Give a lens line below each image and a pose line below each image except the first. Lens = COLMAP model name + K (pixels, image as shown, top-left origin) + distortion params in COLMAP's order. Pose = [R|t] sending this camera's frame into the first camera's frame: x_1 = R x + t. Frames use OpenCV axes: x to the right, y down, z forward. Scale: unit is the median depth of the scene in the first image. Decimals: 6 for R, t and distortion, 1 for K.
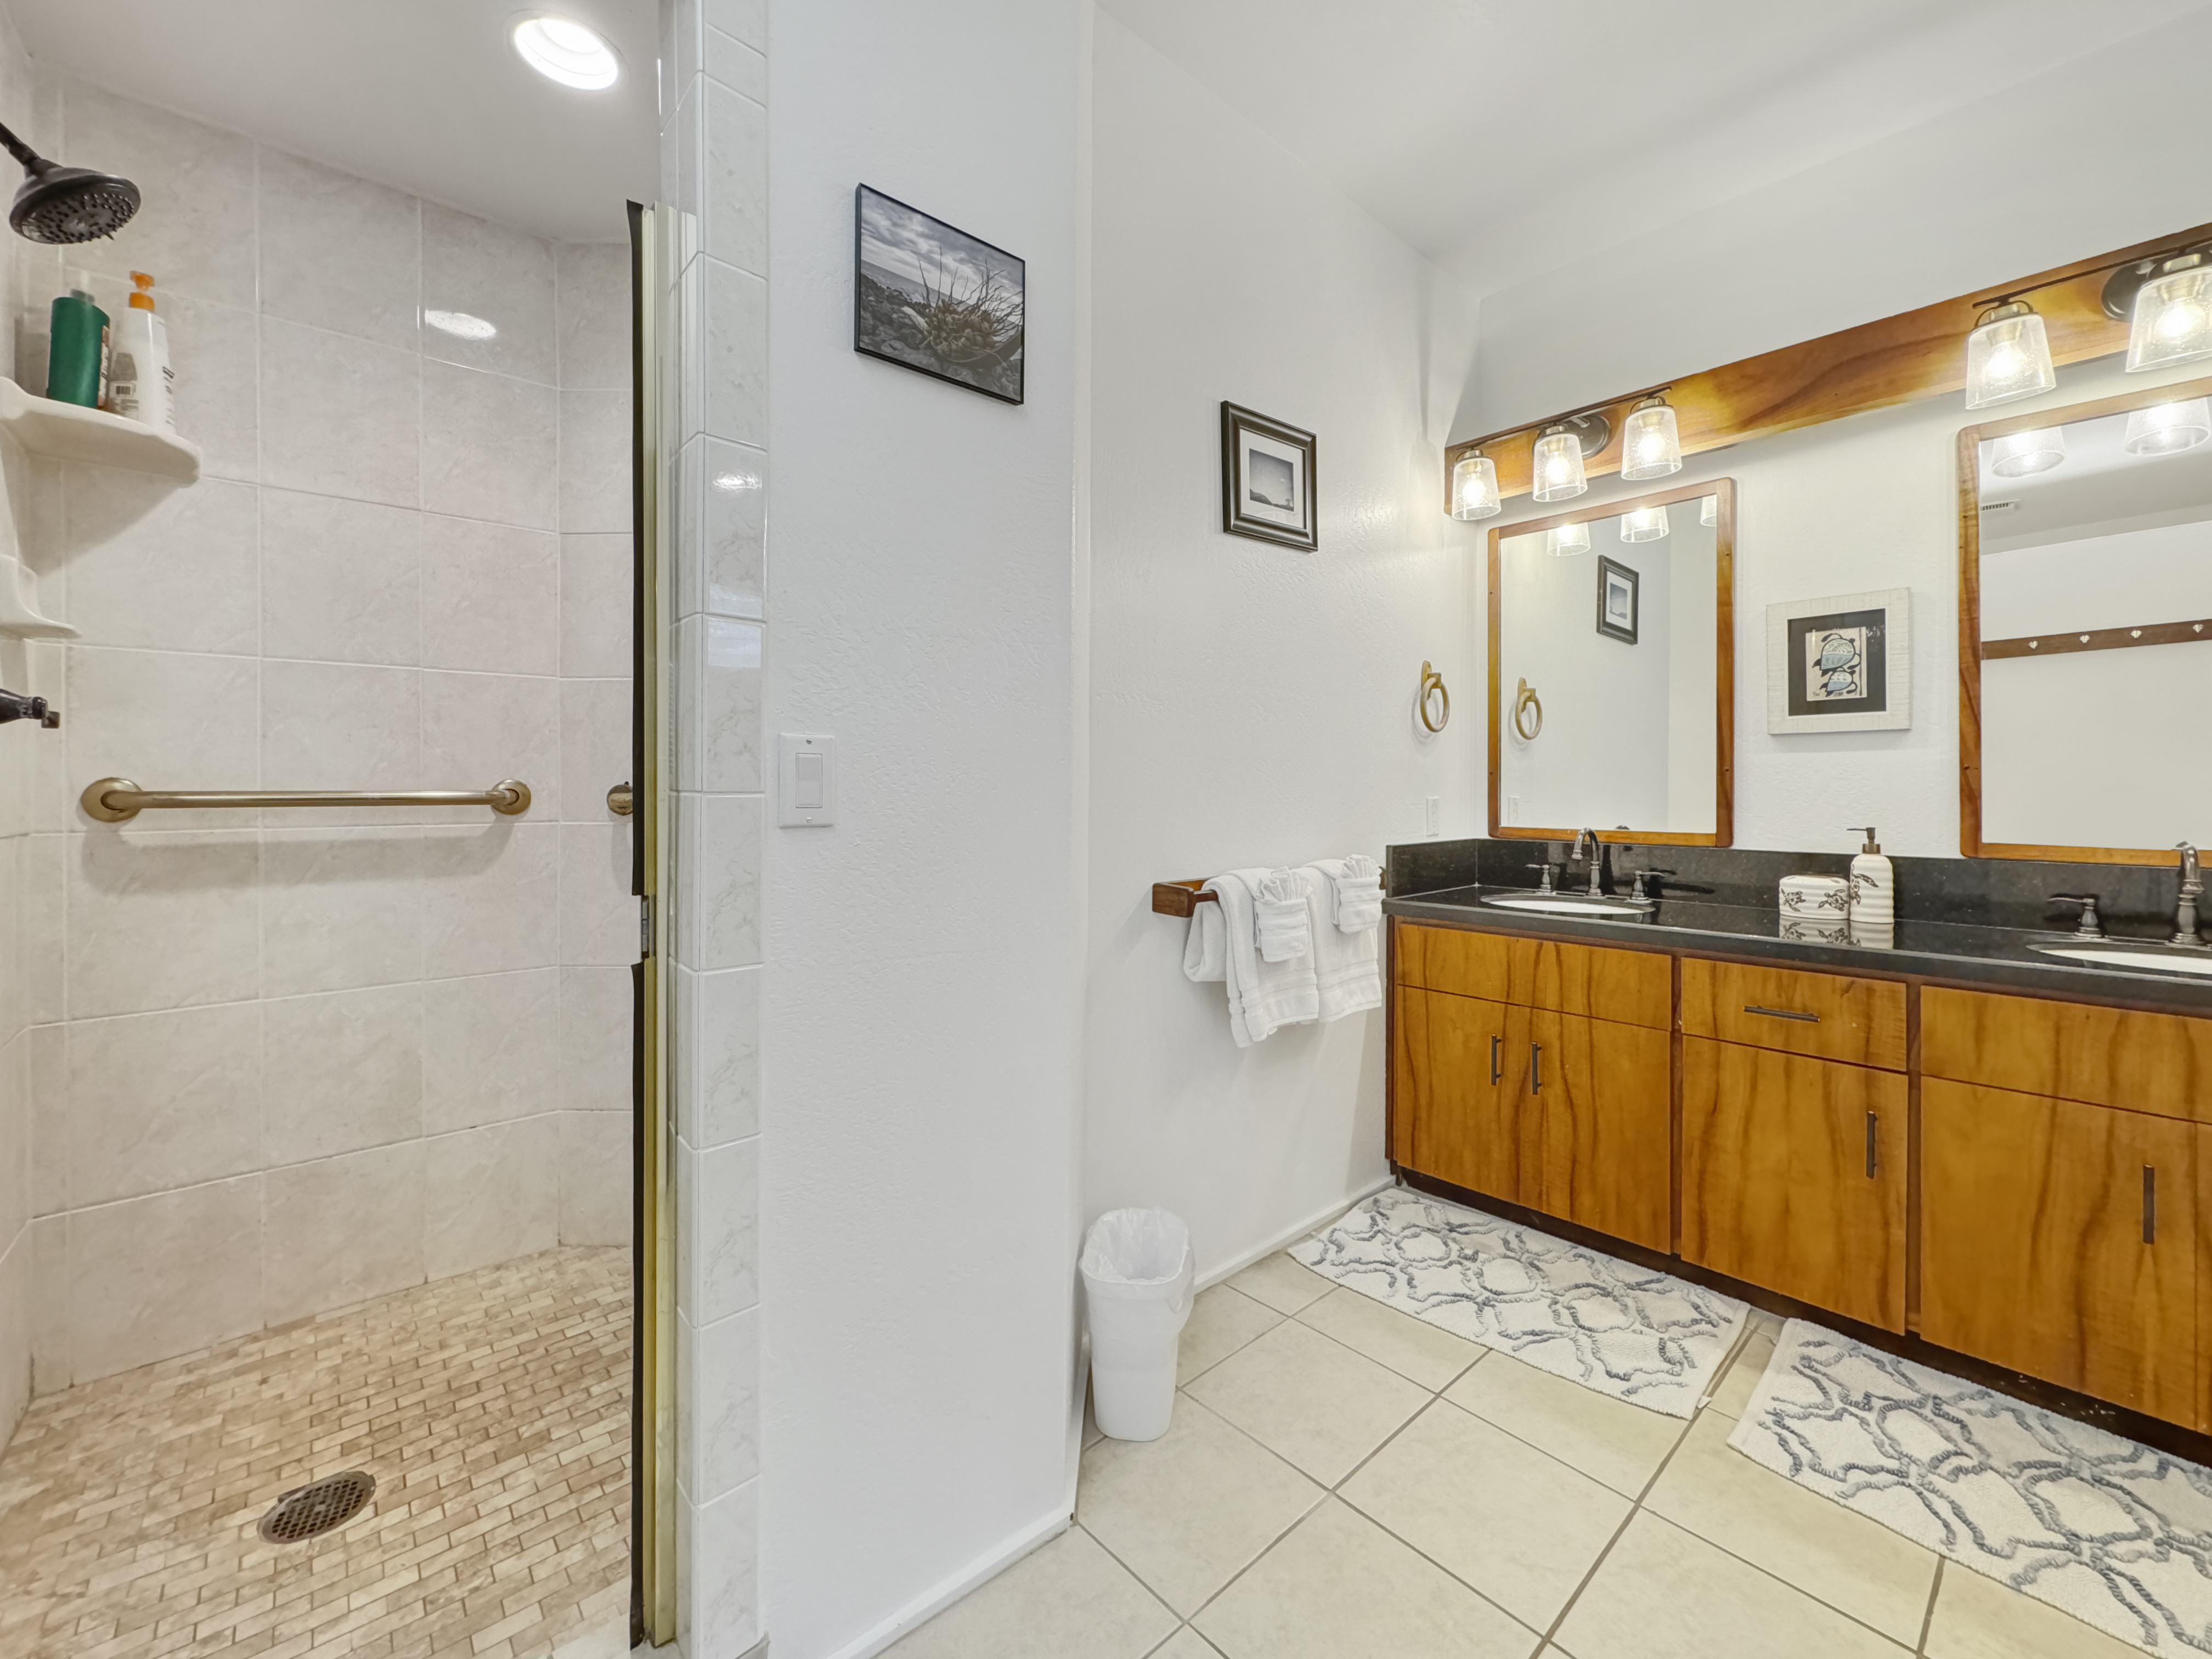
lens RADIAL K [[917.5, 0, 1111.5], [0, 917.5, 779.8], [0, 0, 1]] dist [-0.002284, 0.000021]
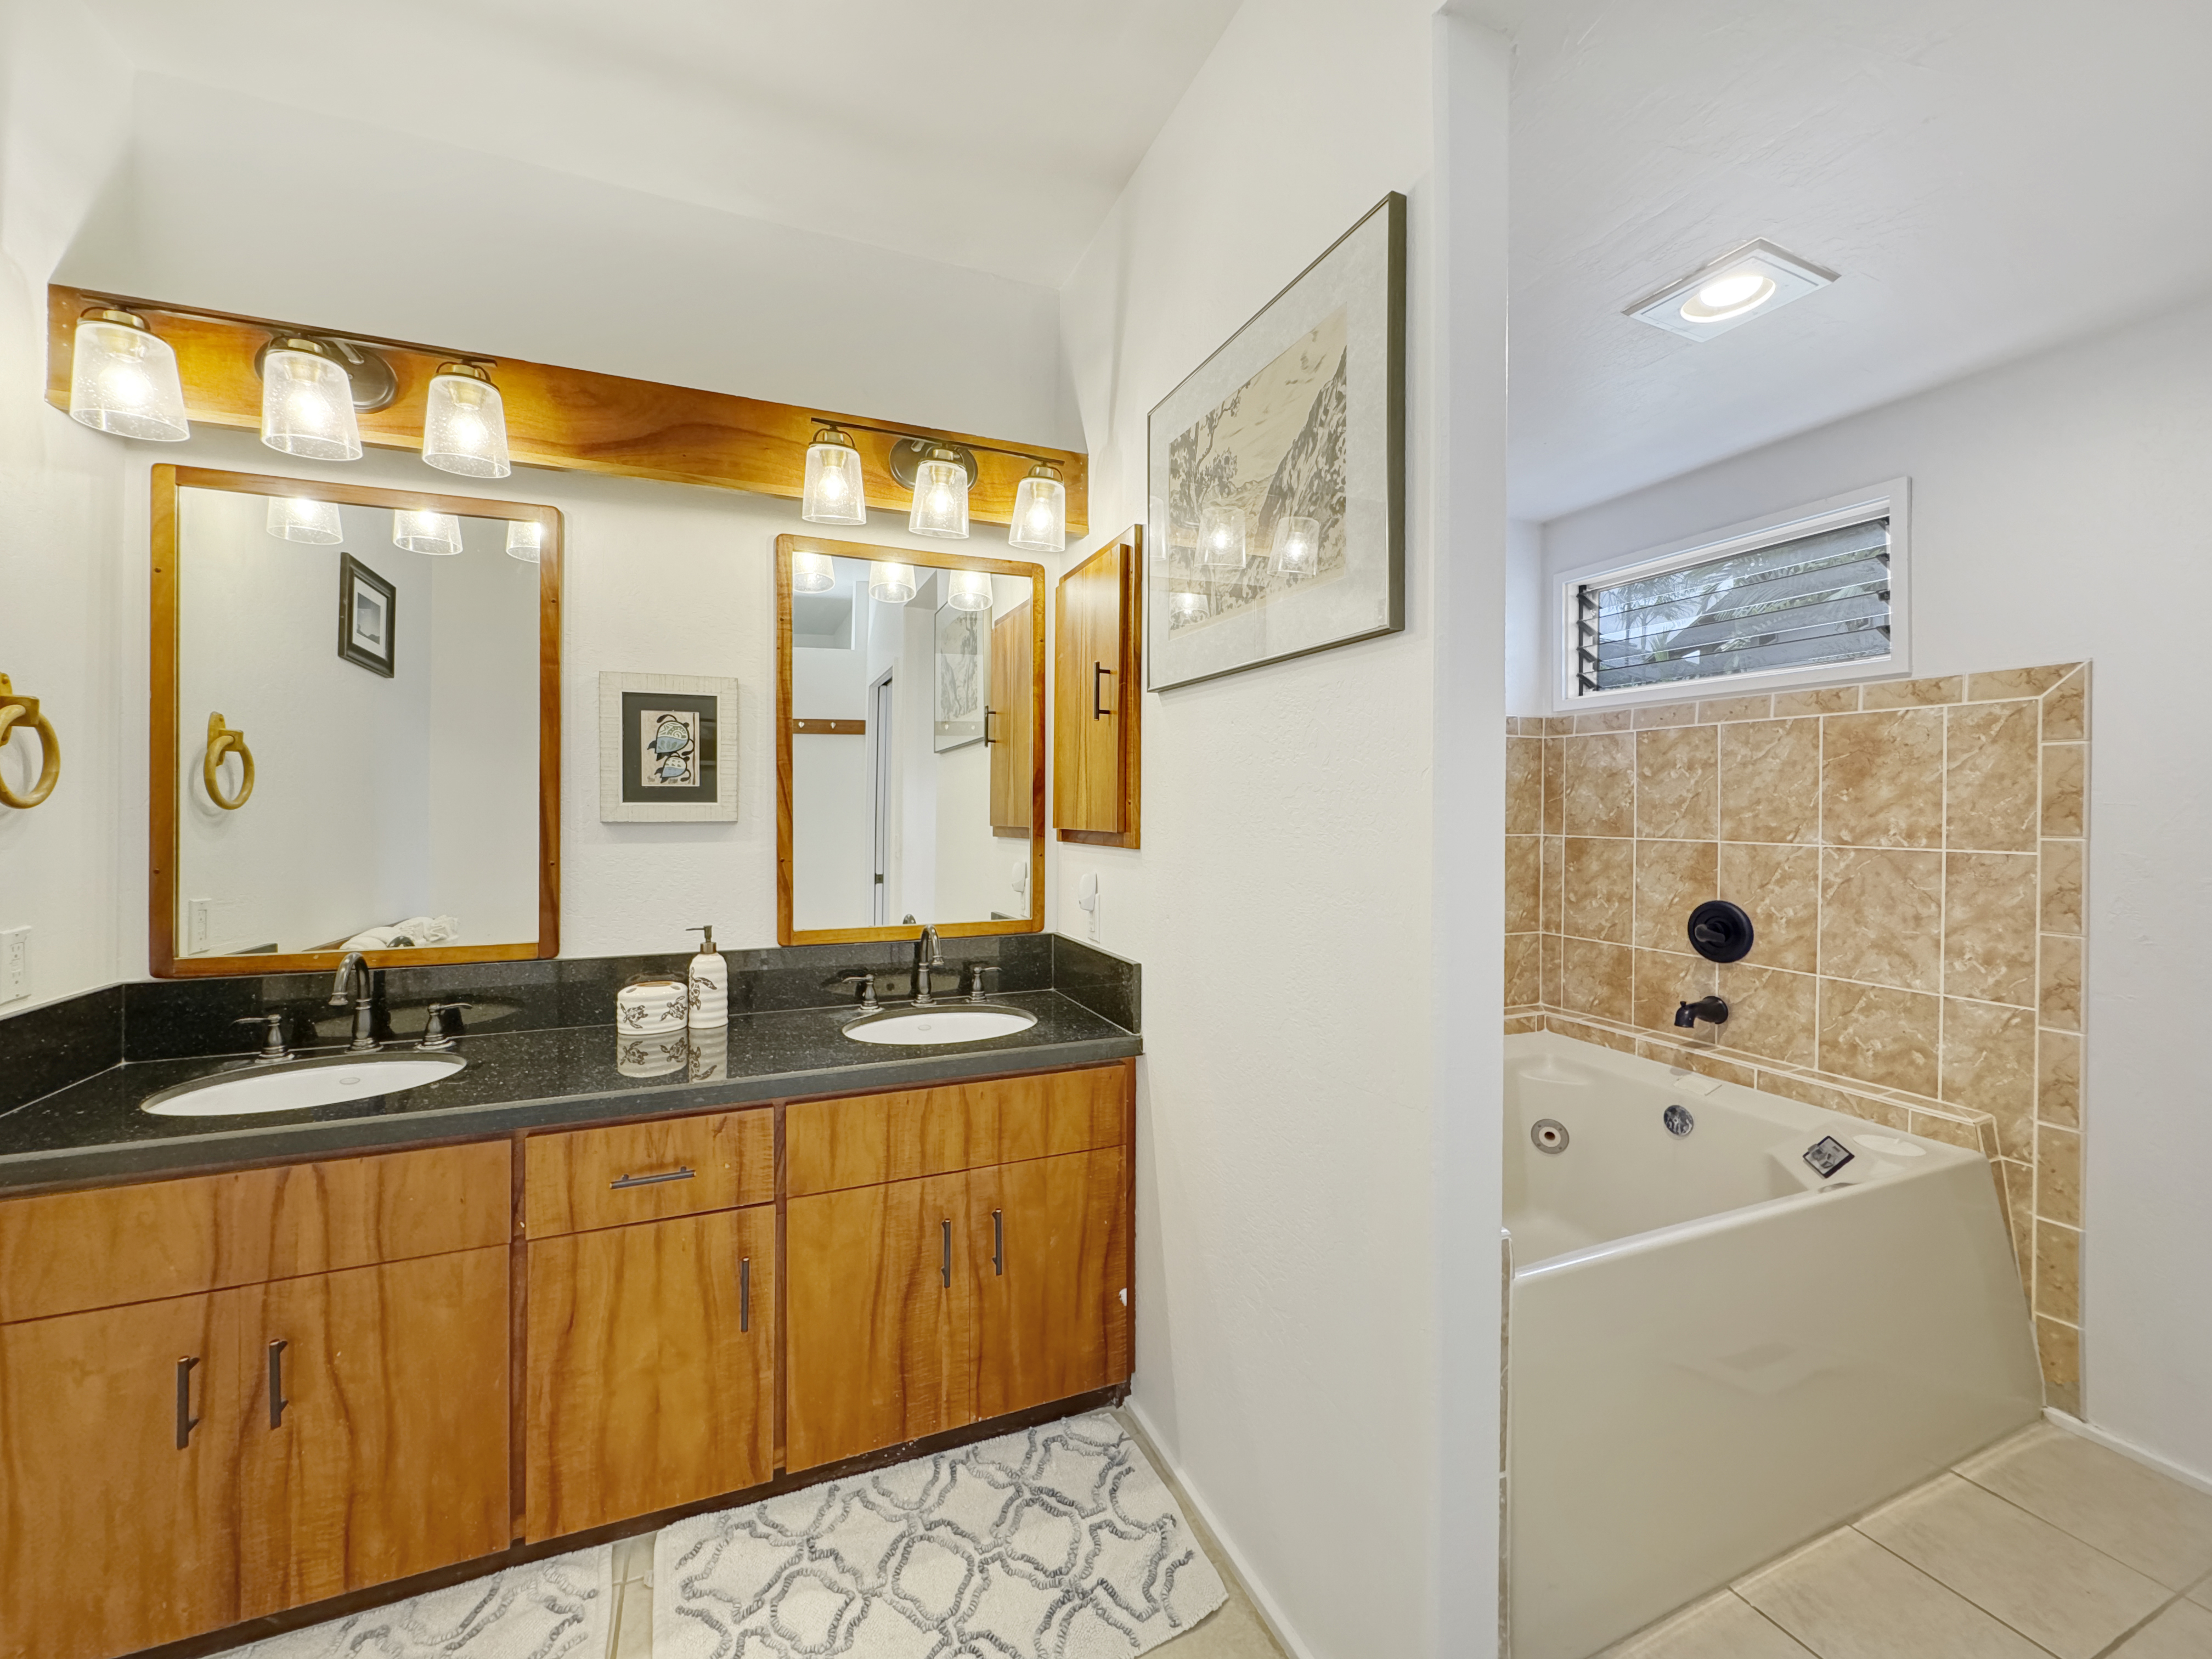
lens RADIAL K [[895.4, 0, 1115.7], [0, 895.4, 813.4], [0, 0, 1]] dist [-0.001125, 0.000015]
pose [[0.322076, -0.001648, 0.946712, 0.085299], [-0.007136, 0.999966, 0.004168, -0.070812], [-0.946687, -0.008098, 0.322053, 0.298361]]
